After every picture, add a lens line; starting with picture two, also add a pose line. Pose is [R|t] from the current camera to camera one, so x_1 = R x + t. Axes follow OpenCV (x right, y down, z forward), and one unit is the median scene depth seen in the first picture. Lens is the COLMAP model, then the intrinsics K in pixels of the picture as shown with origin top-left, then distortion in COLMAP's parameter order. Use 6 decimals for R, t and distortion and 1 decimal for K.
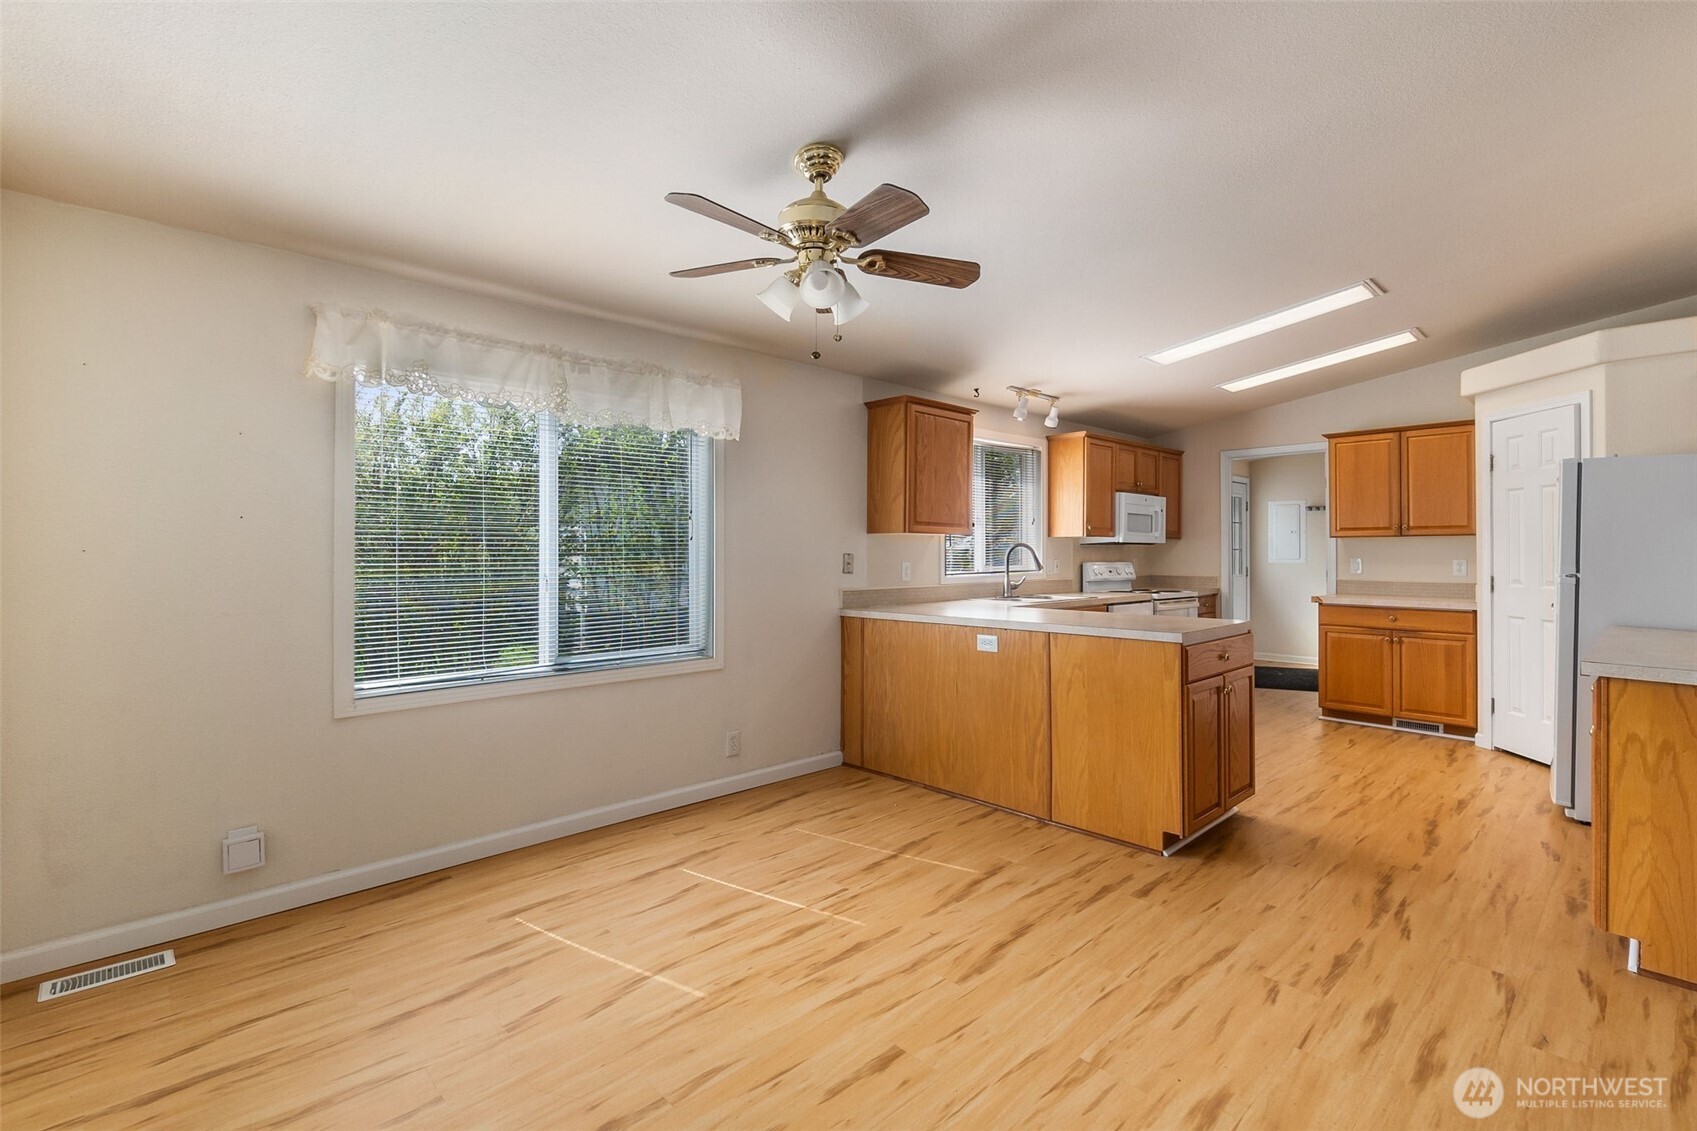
lens RADIAL K [[803.3, 0, 836.5], [0, 803.3, 544.0], [0, 0, 1]] dist [-0.002169, 0.000789]
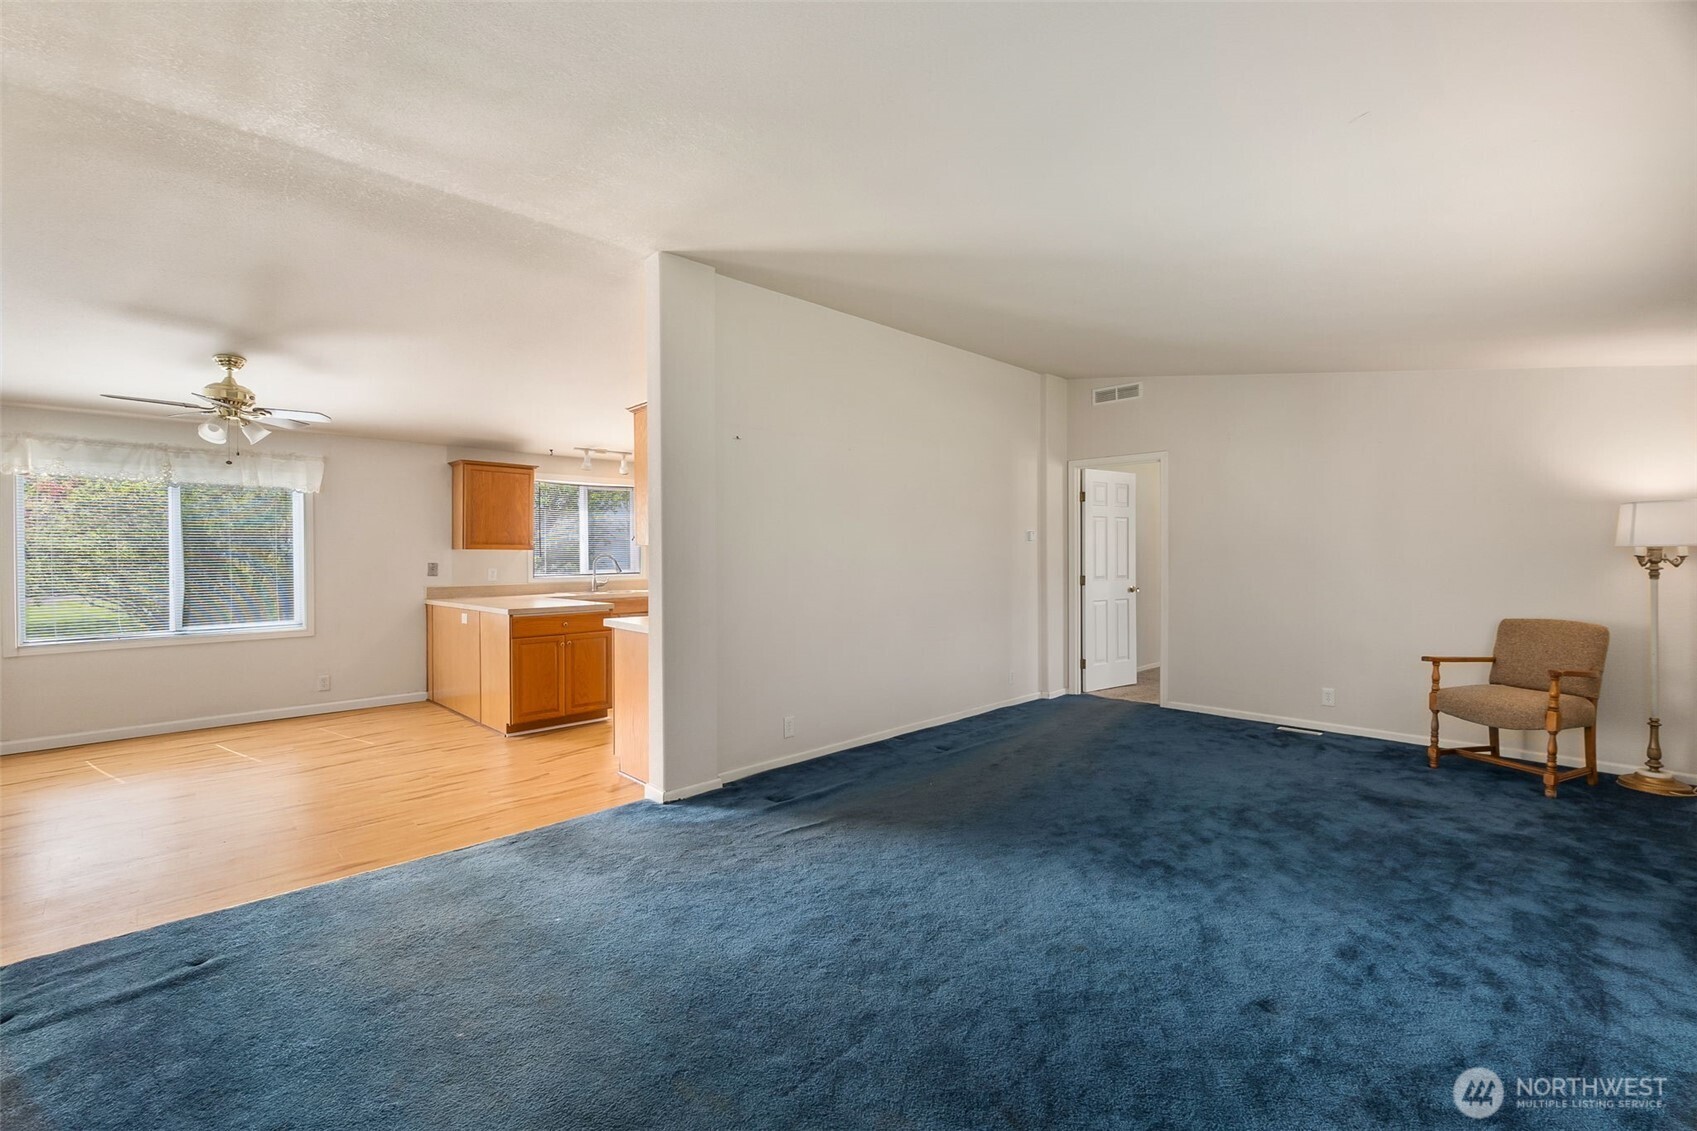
lens RADIAL K [[768.0, 0, 858.0], [0, 768.0, 562.3], [0, 0, 1]] dist [-0.009325, -0.000074]
pose [[0.999814, -0.005146, 0.018606, 0.752016], [0.004777, 0.999792, 0.019852, -0.013882], [-0.018704, -0.019760, 0.999630, -0.444191]]
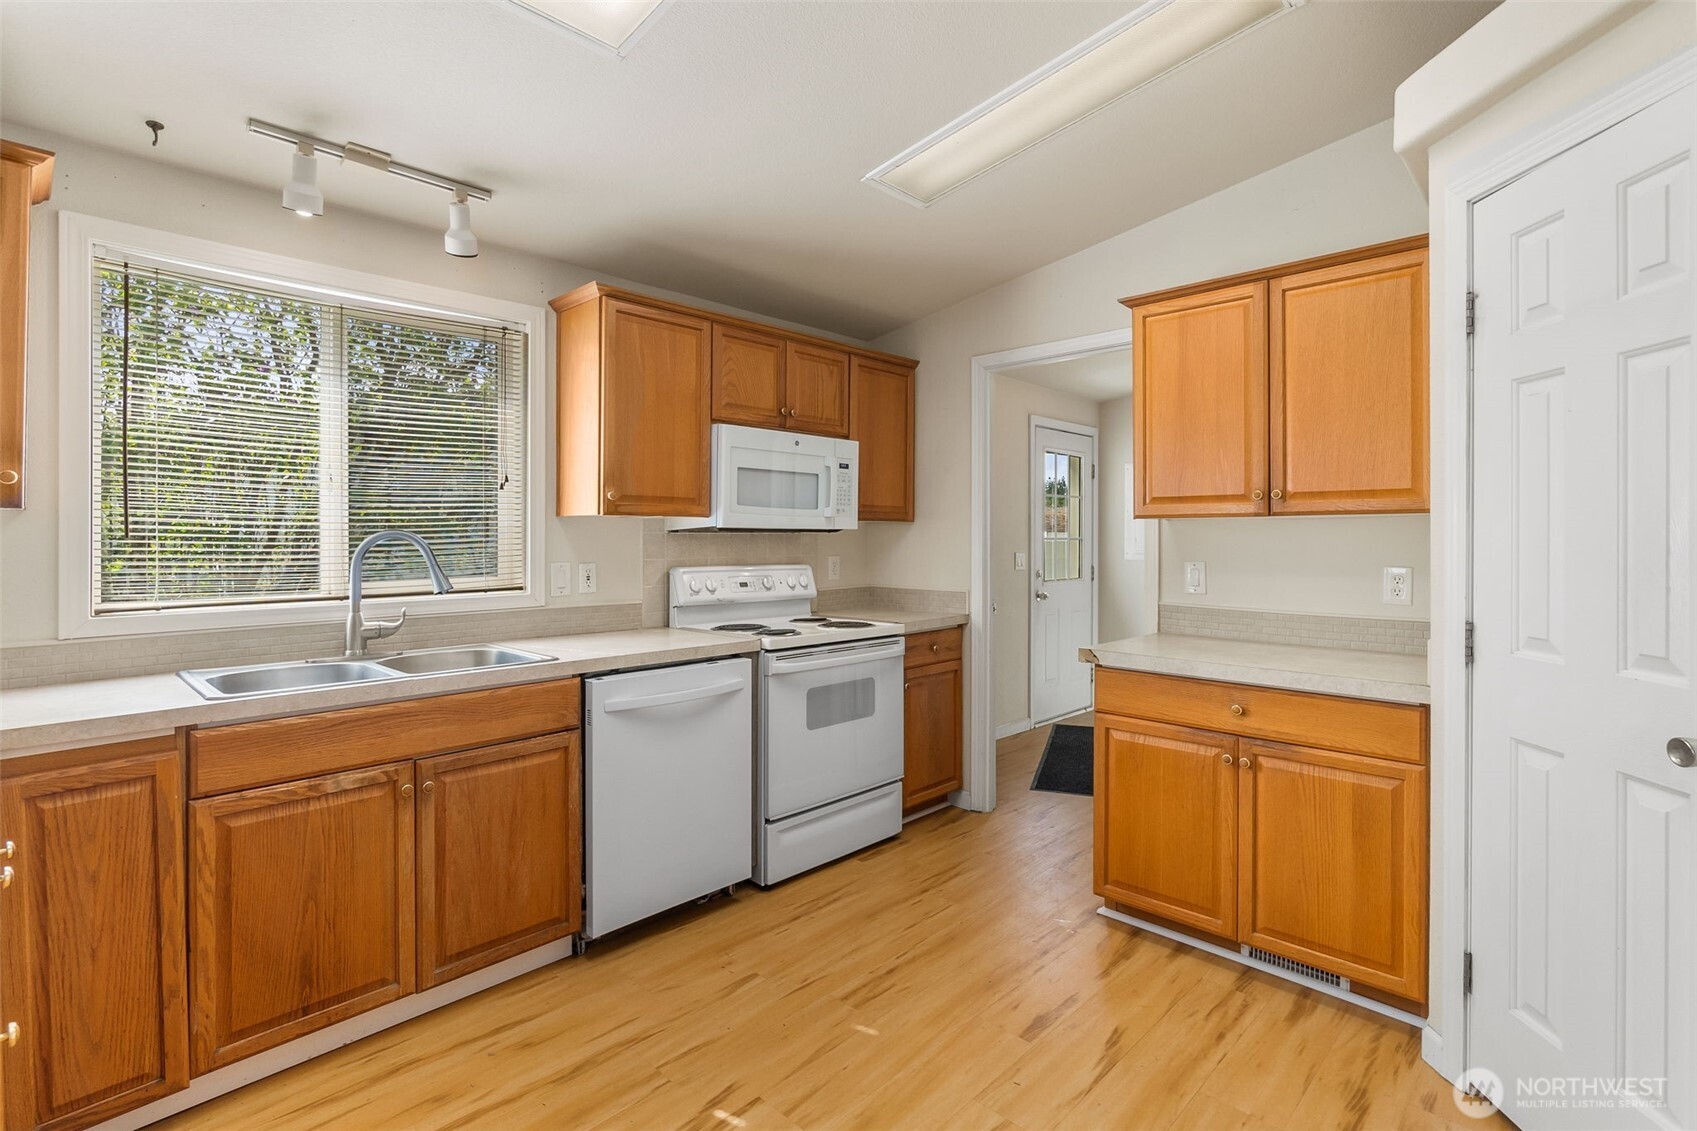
lens RADIAL K [[803.3, 0, 856.3], [0, 803.3, 535.1], [0, 0, 1]] dist [-0.002169, 0.000789]
pose [[0.999016, 0.000389, 0.044344, 0.518823], [-0.000858, 0.999944, 0.010568, -0.003552], [-0.044337, -0.010595, 0.998960, 0.644296]]
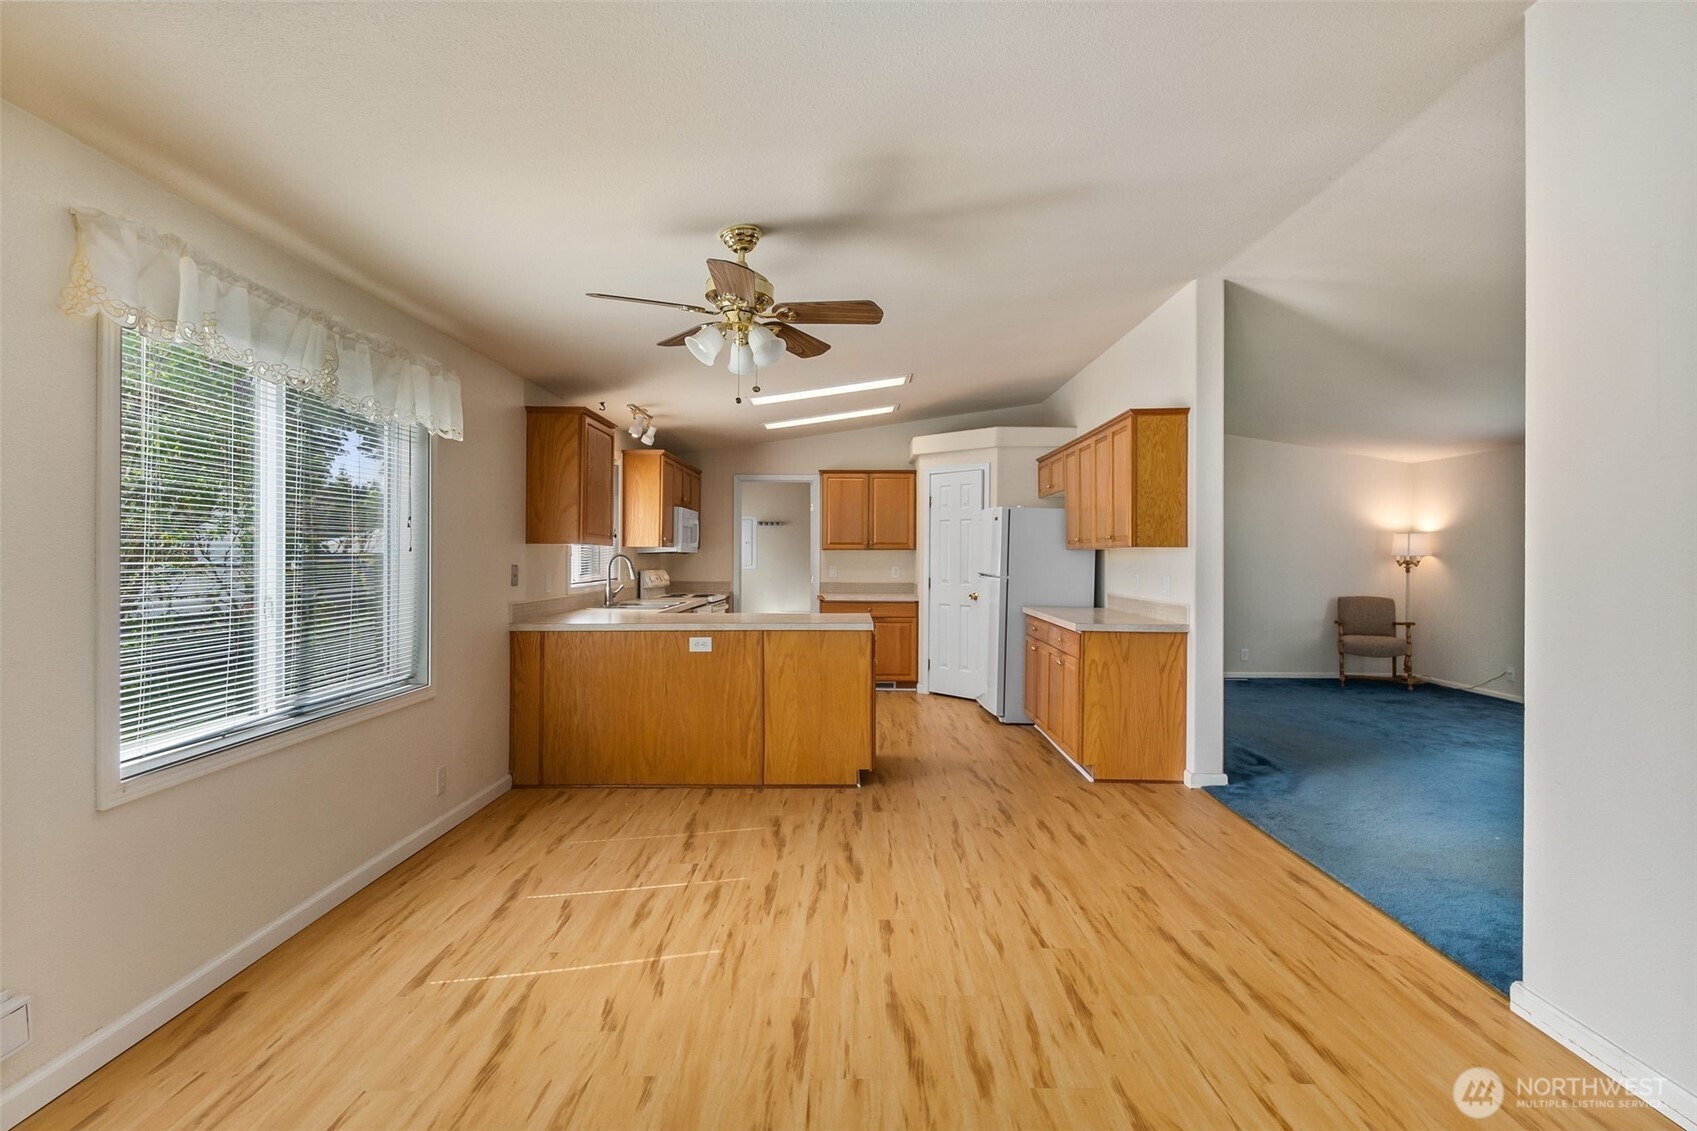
lens RADIAL K [[861.1, 0, 889.0], [0, 861.1, 556.2], [0, 0, 1]] dist [0.000164, -0.001836]
pose [[0.662683, 0.002613, 0.748896, -0.429509], [-0.011272, 0.999915, 0.006486, -0.009472], [-0.748815, -0.012739, 0.662656, -0.002131]]
